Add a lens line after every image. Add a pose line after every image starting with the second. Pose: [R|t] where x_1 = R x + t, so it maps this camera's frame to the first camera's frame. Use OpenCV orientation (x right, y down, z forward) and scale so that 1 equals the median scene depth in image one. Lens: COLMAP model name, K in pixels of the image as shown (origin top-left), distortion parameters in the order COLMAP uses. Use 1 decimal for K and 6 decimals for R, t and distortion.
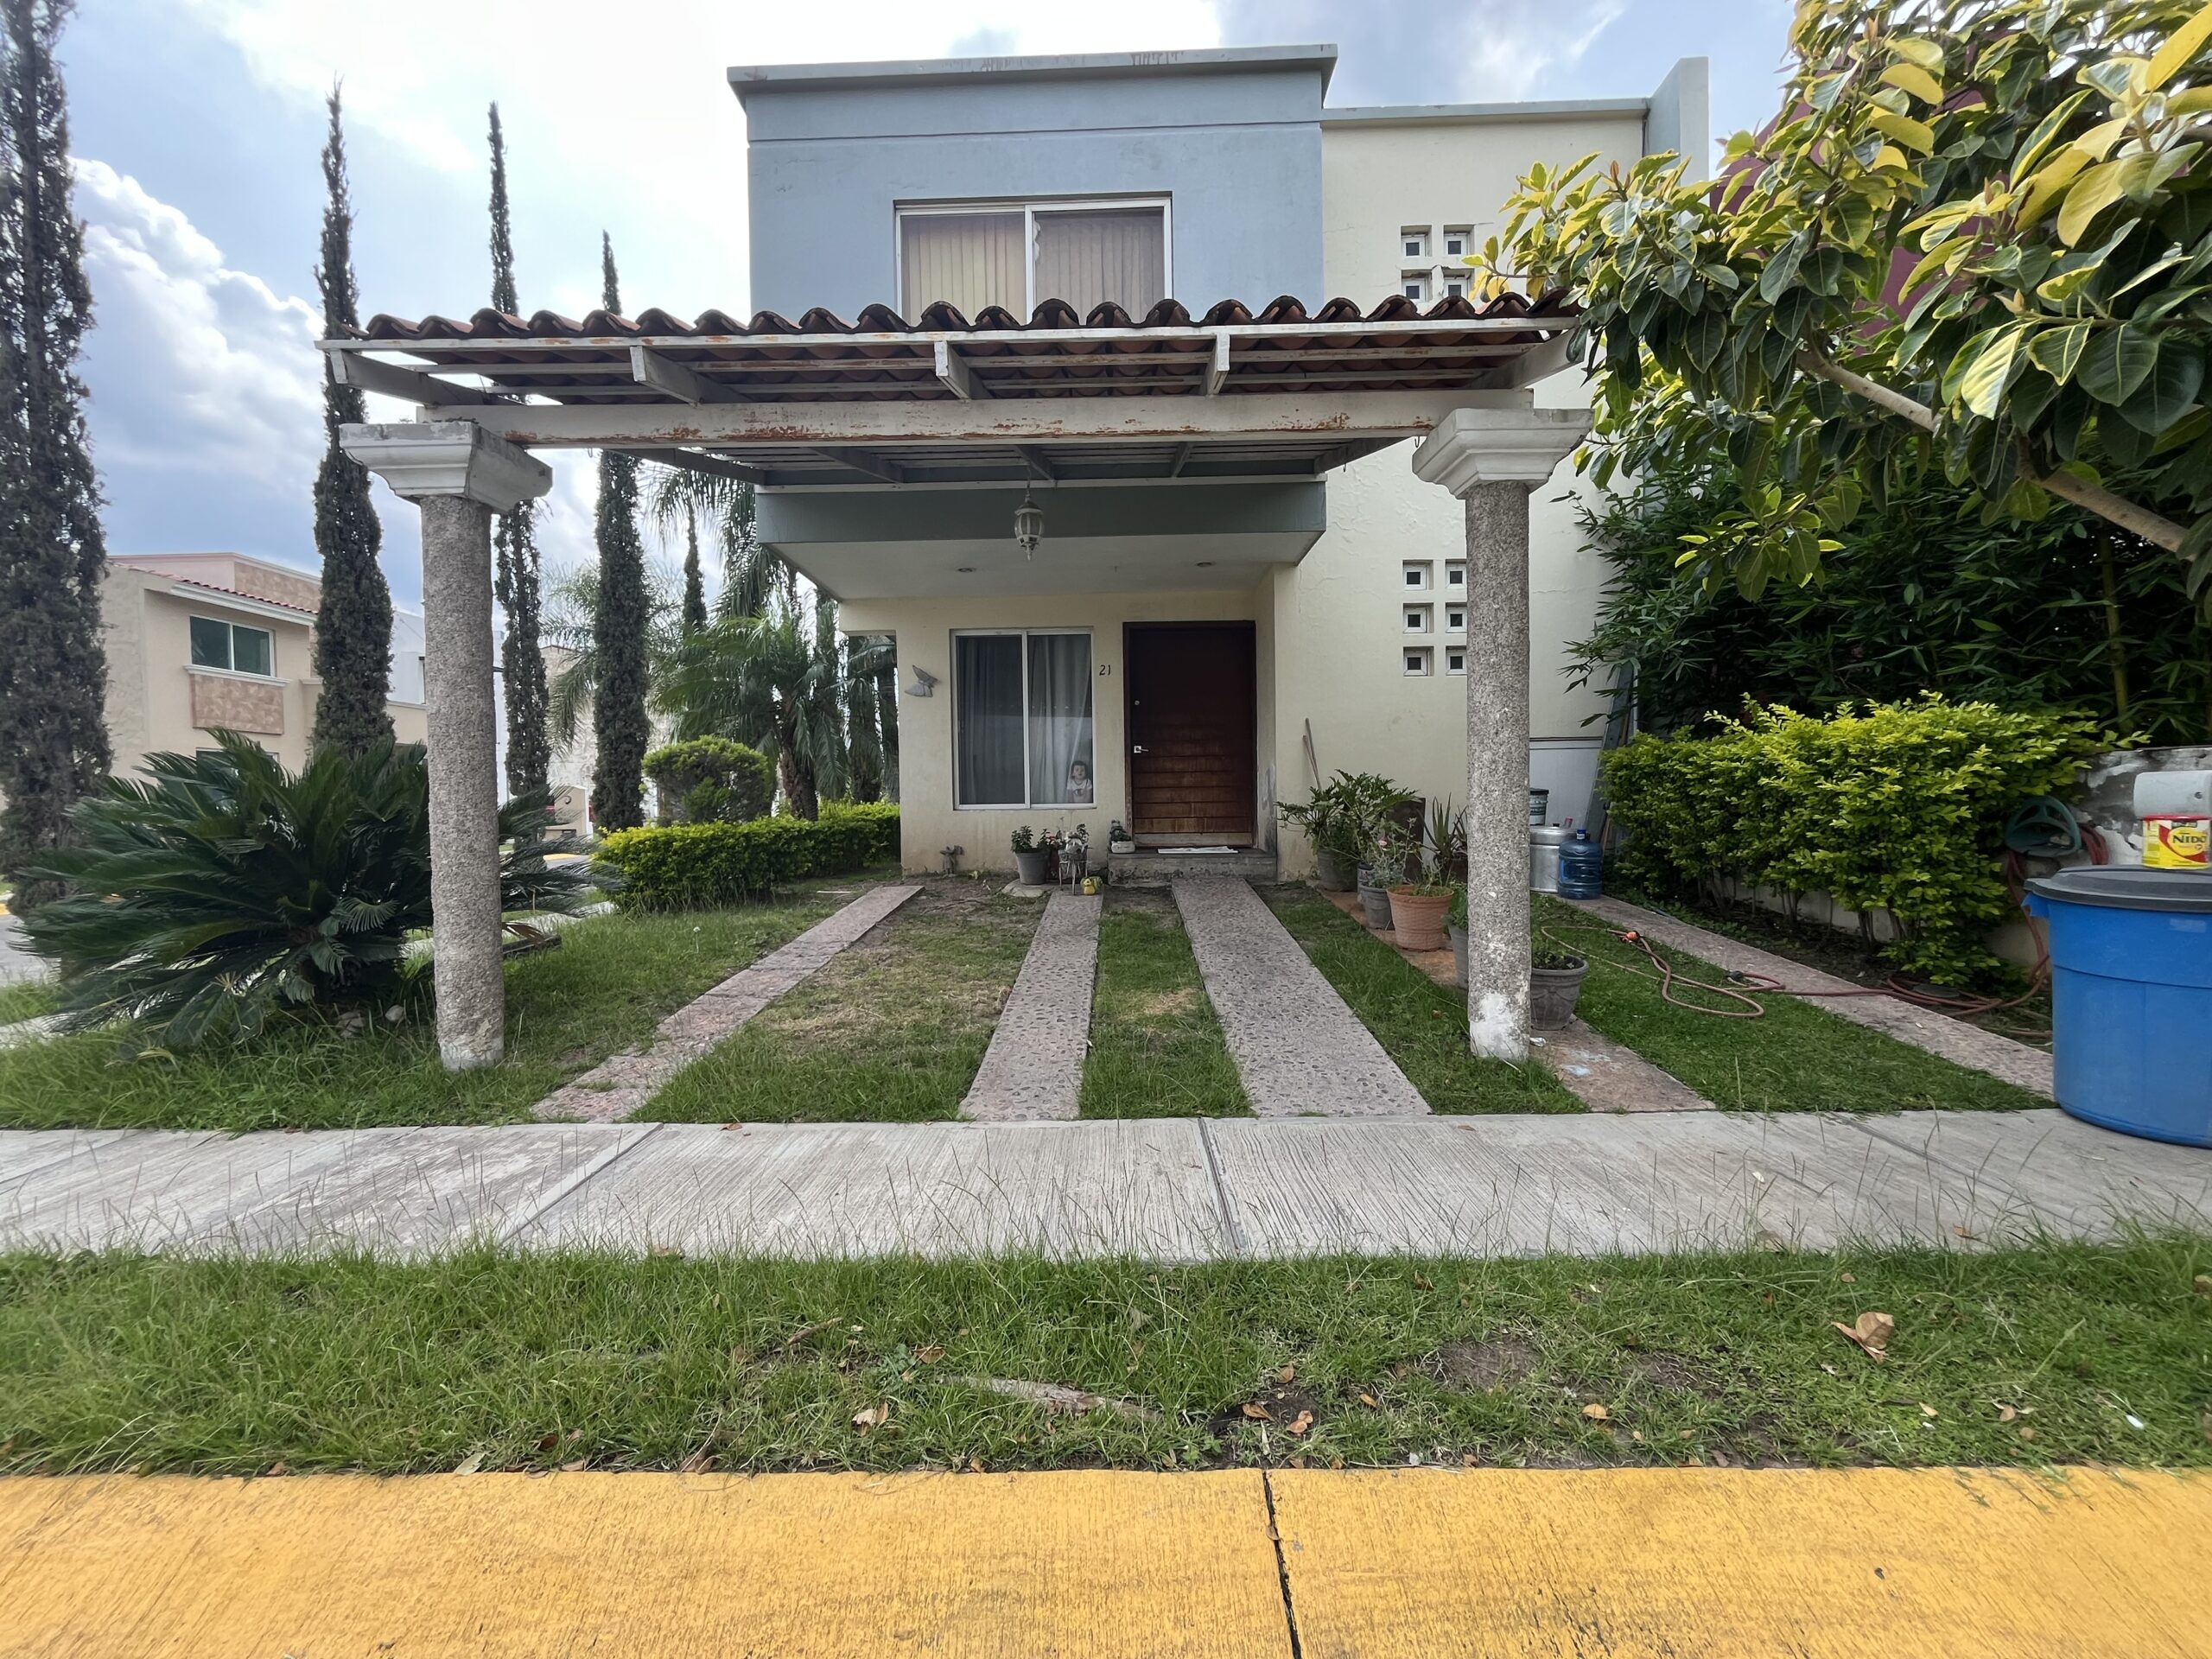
lens RADIAL K [[895.5, 0, 1097.1], [0, 895.5, 831.4], [0, 0, 1]] dist [-0.000304, -0.000218]
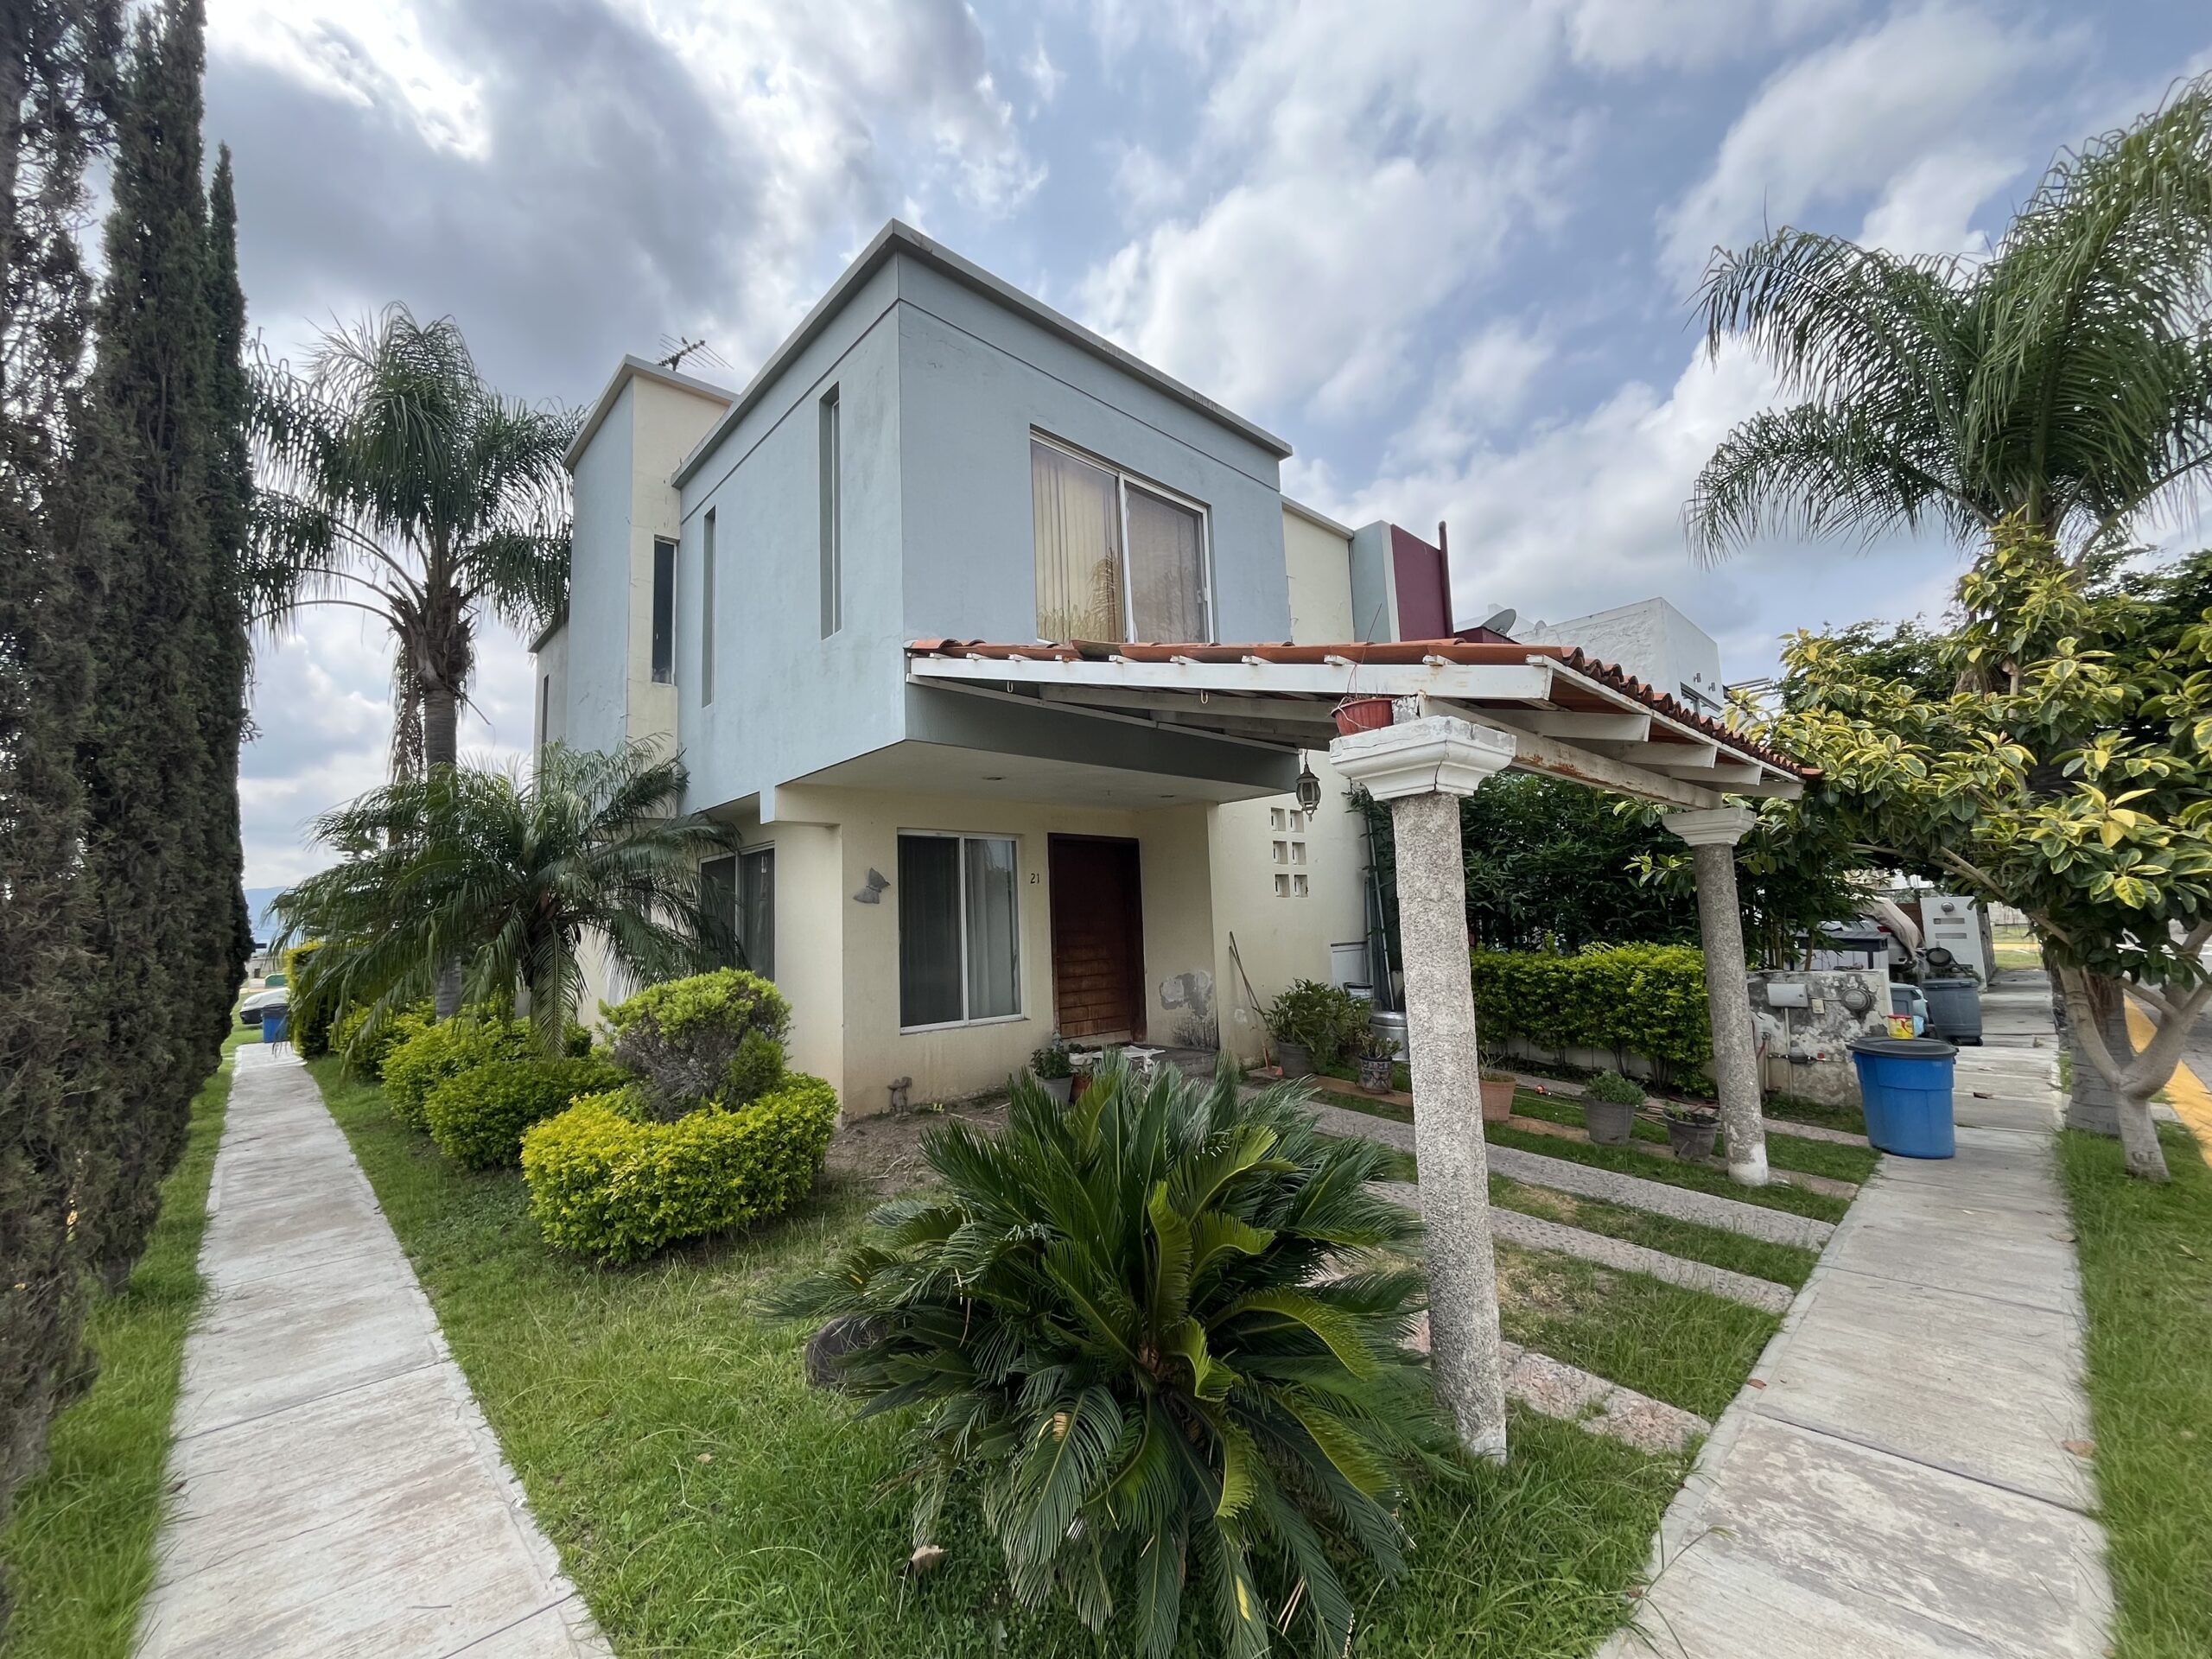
lens RADIAL K [[895.5, 0, 1100.2], [0, 895.5, 833.1], [0, 0, 1]] dist [-0.000304, -0.000218]
pose [[0.715663, 0.061056, 0.695772, -0.843578], [0.050285, 0.989083, -0.138518, -0.115170], [-0.696633, 0.134119, 0.704779, 0.309973]]
